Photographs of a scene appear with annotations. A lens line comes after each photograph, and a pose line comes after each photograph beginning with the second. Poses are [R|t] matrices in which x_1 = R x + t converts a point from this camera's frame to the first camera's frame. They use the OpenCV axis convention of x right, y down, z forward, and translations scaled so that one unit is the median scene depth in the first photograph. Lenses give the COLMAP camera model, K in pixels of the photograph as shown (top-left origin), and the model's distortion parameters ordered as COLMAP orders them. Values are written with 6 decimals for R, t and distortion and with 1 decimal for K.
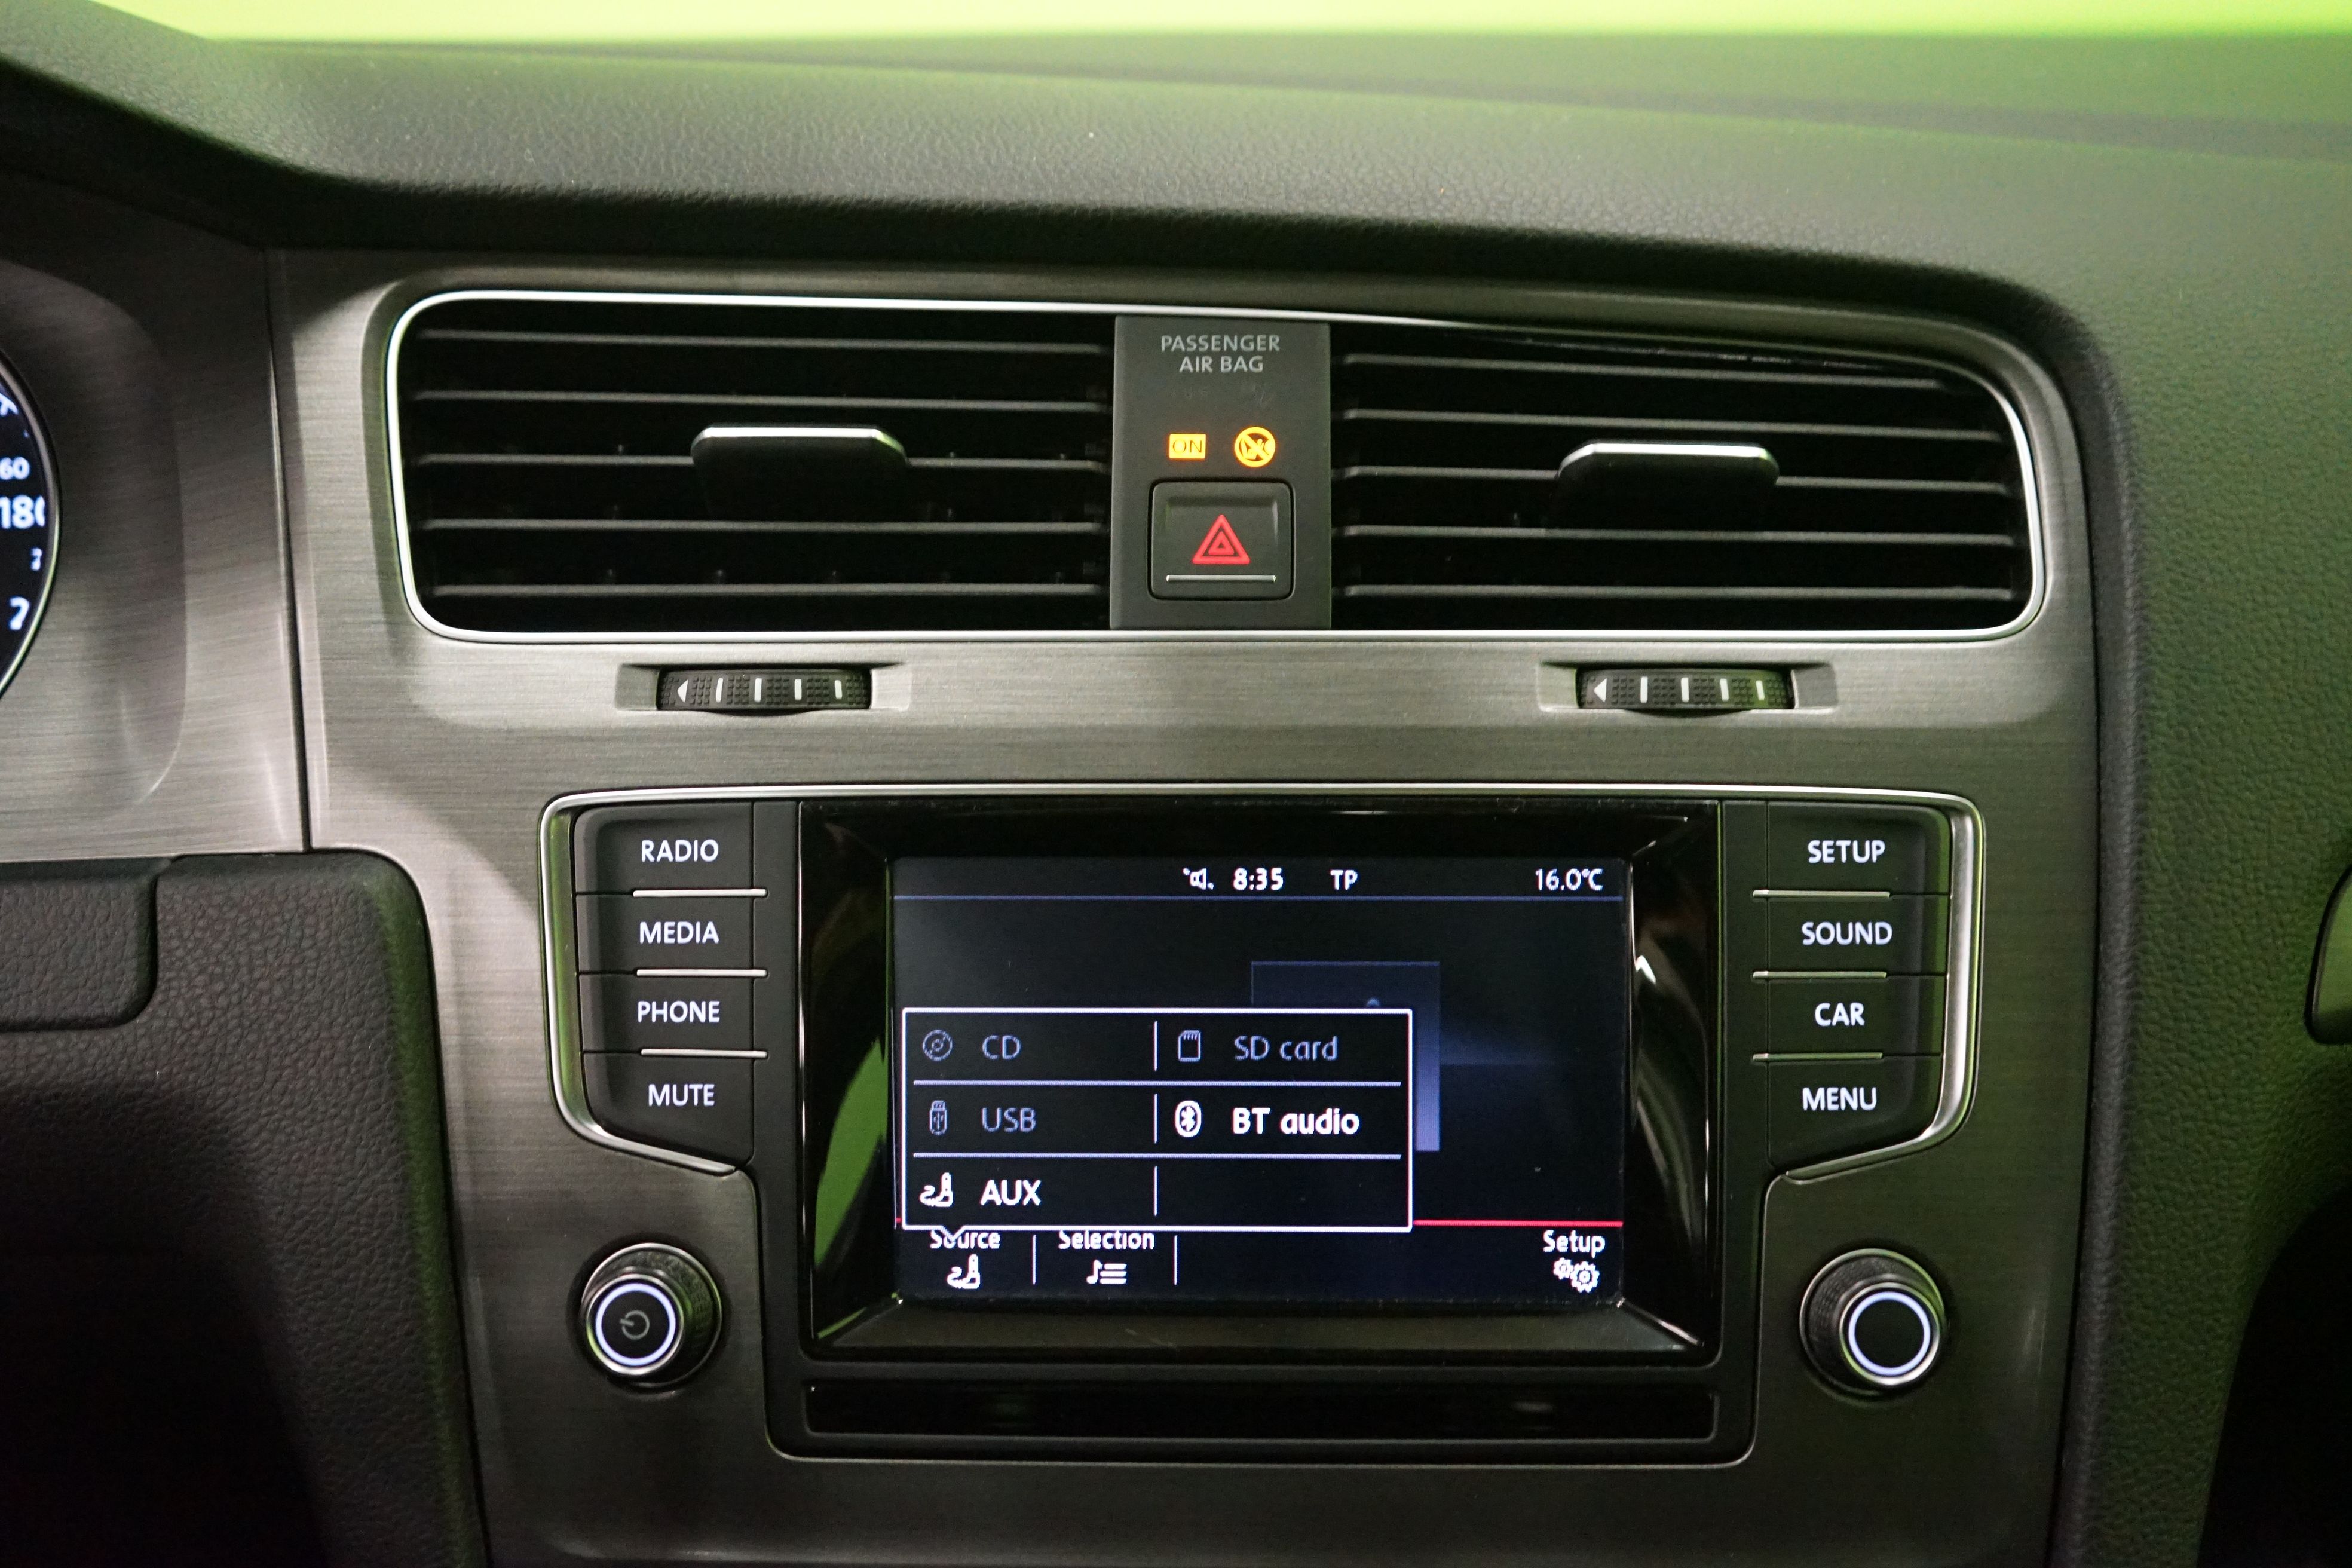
lens RADIAL K [[2453.8, 0, 1162.2], [0, 2453.8, 790.3], [0, 0, 1]] dist [0.005409, 0.000000]
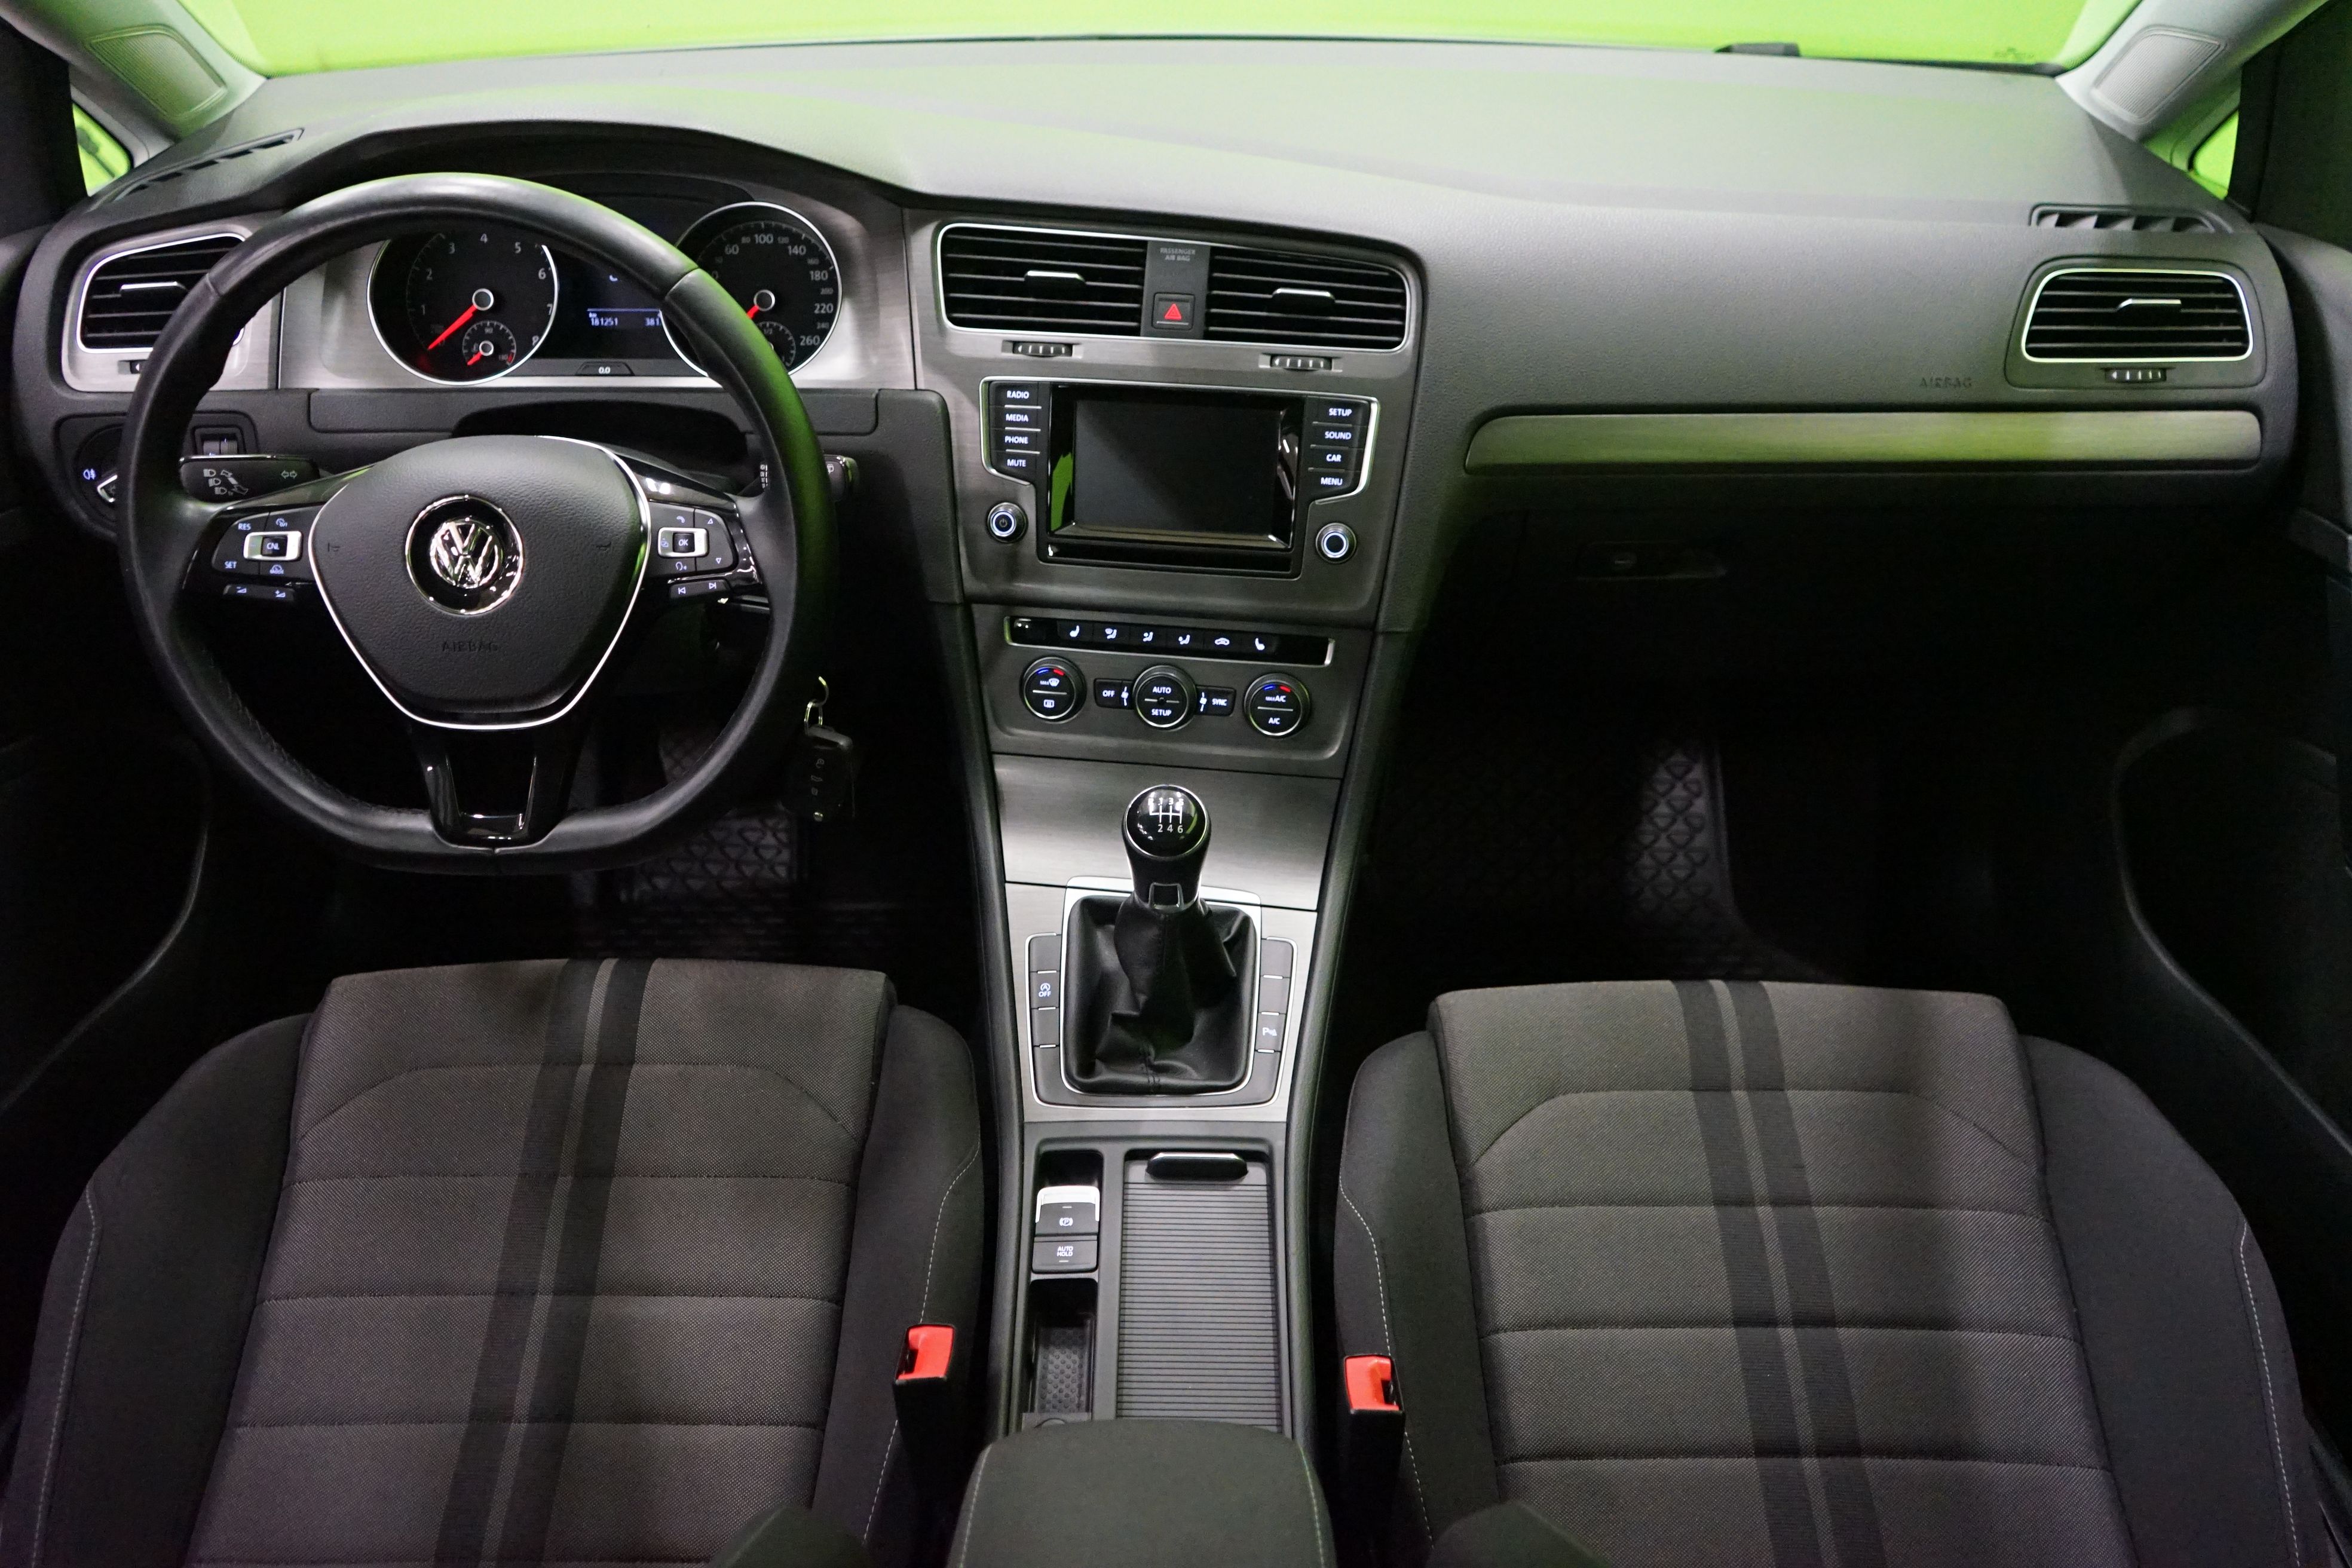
lens RADIAL K [[1883.9, 0, 1195.9], [0, 1883.9, 800.5], [0, 0, 1]] dist [-0.032401, 0.029421]
pose [[0.993946, 0.070608, -0.084177, 0.332904], [-0.048292, 0.968942, 0.242526, -0.079345], [0.098687, -0.236993, 0.966486, -1.759319]]
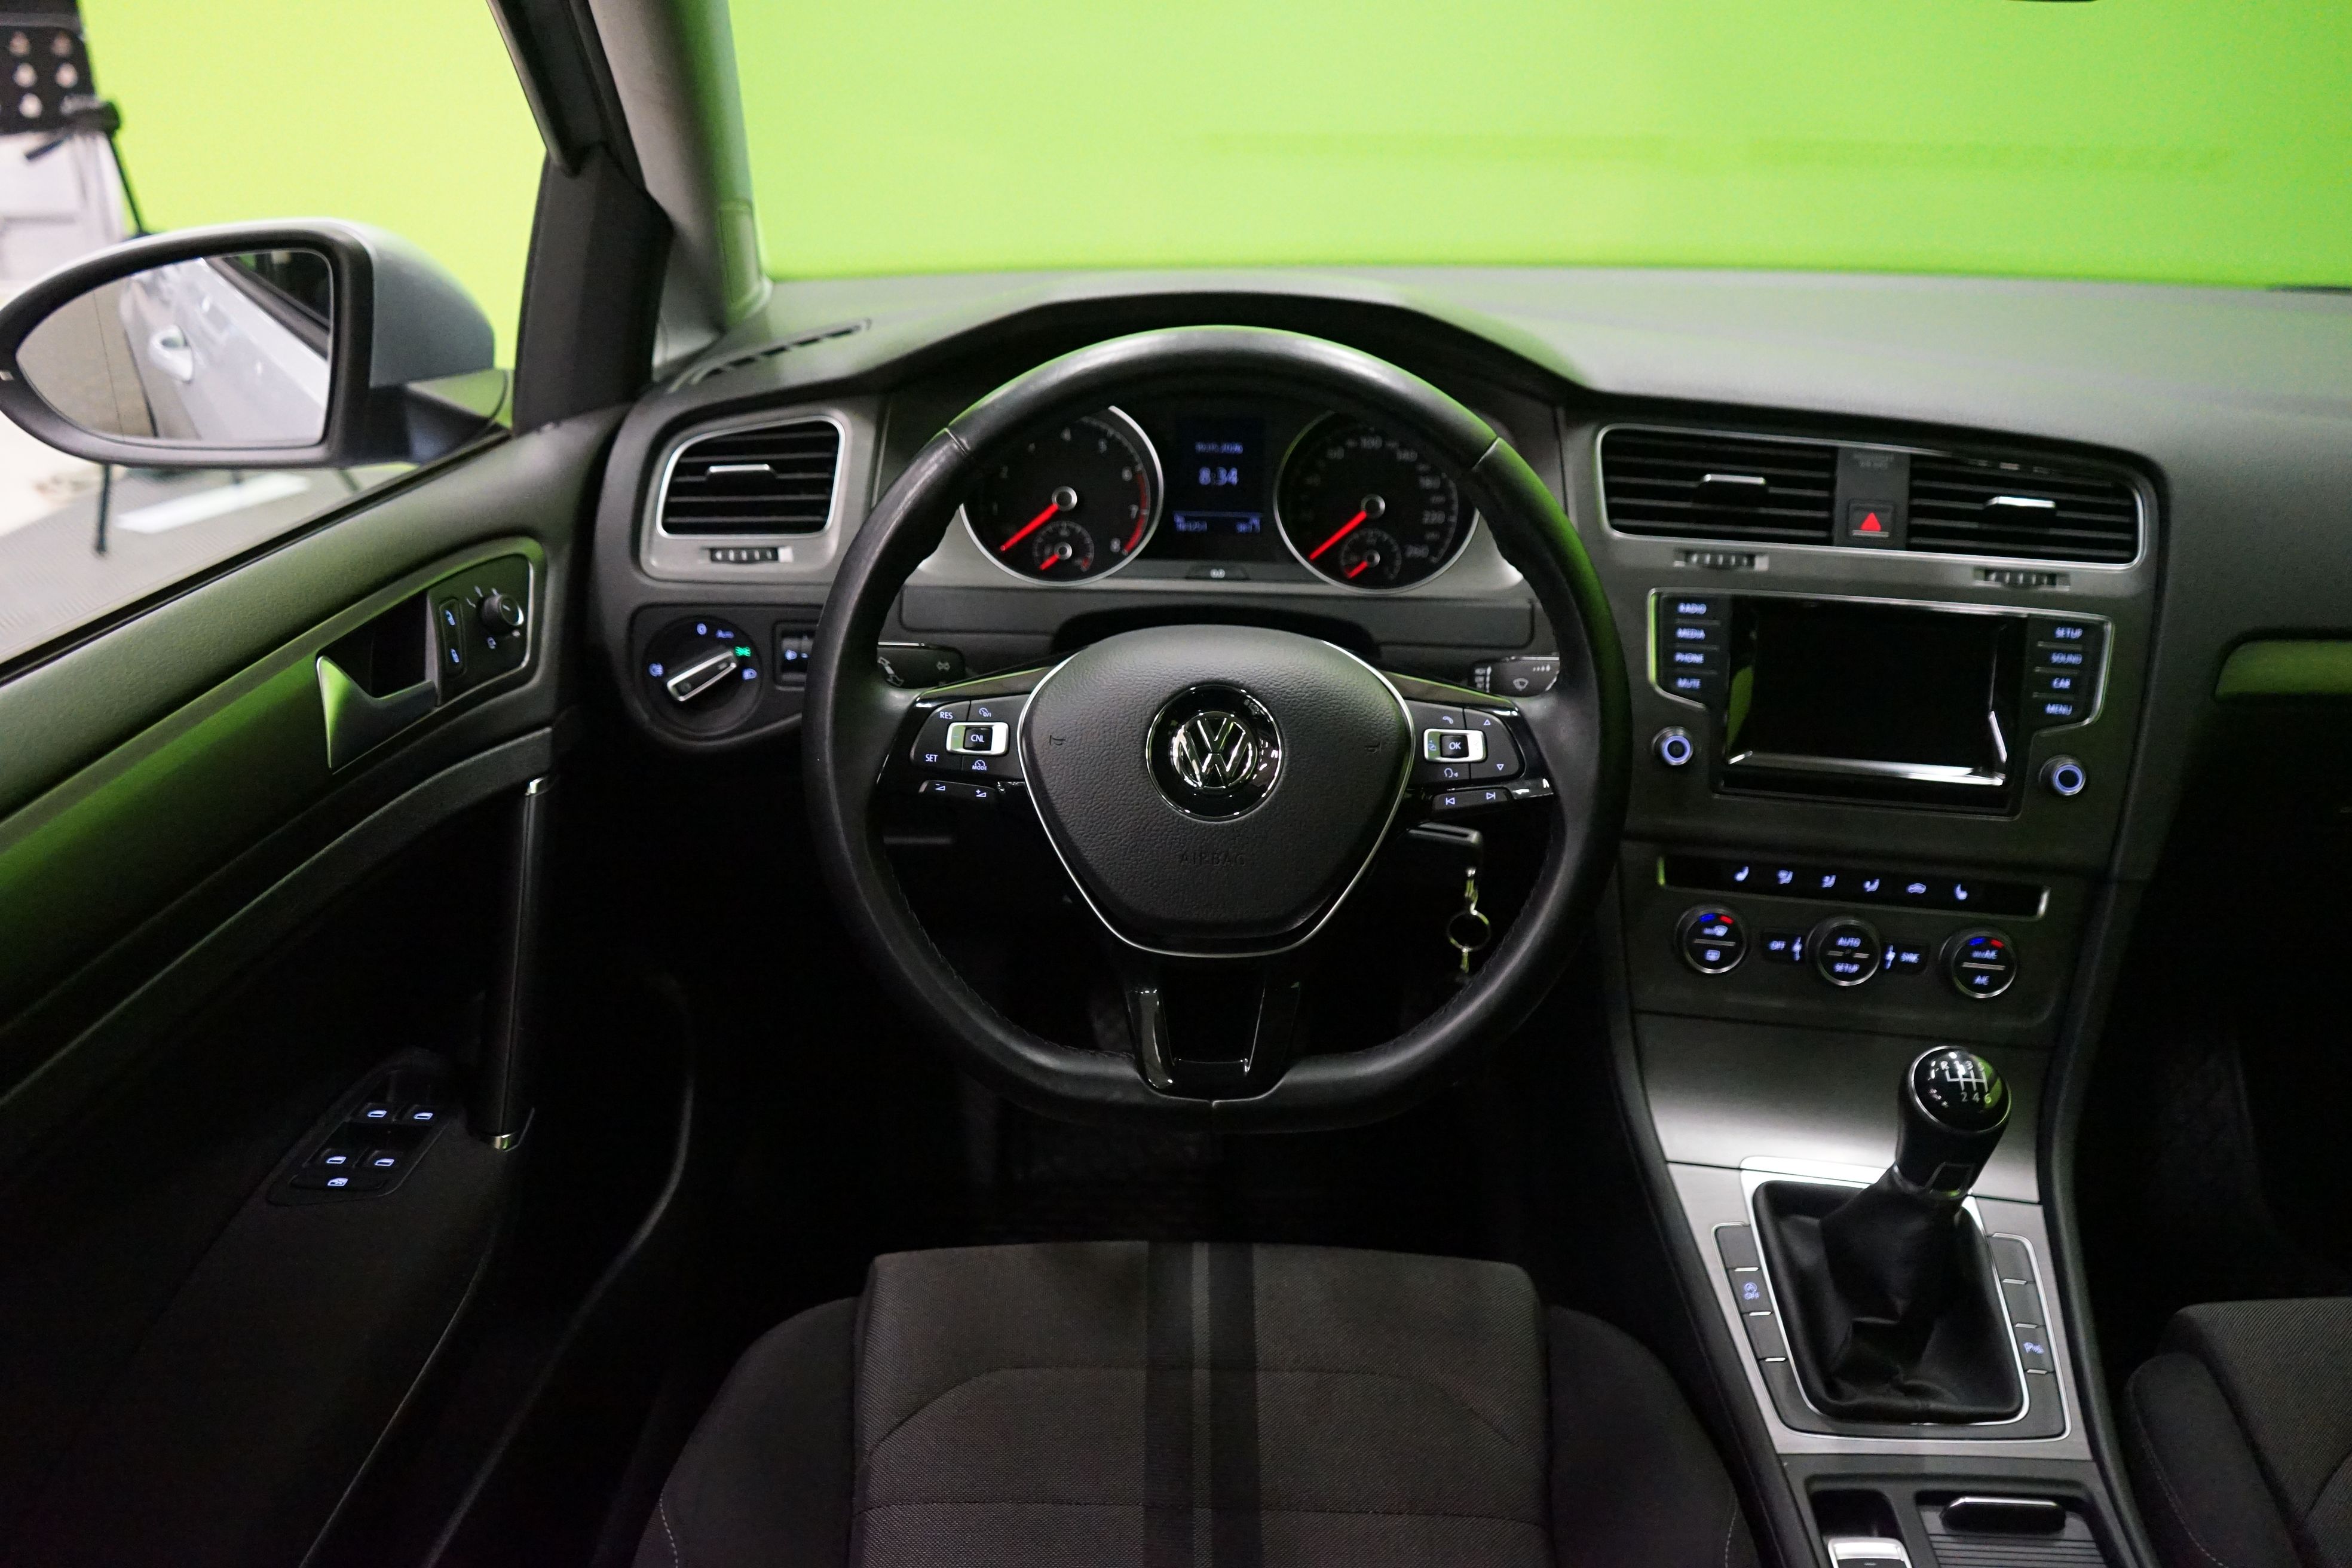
lens RADIAL K [[1883.9, 0, 1185.7], [0, 1883.9, 792.6], [0, 0, 1]] dist [-0.032401, 0.029421]
pose [[0.990486, 0.077445, -0.113755, -0.552702], [-0.068265, 0.994251, 0.082494, 0.106208], [0.119490, -0.073943, 0.990078, -1.527760]]
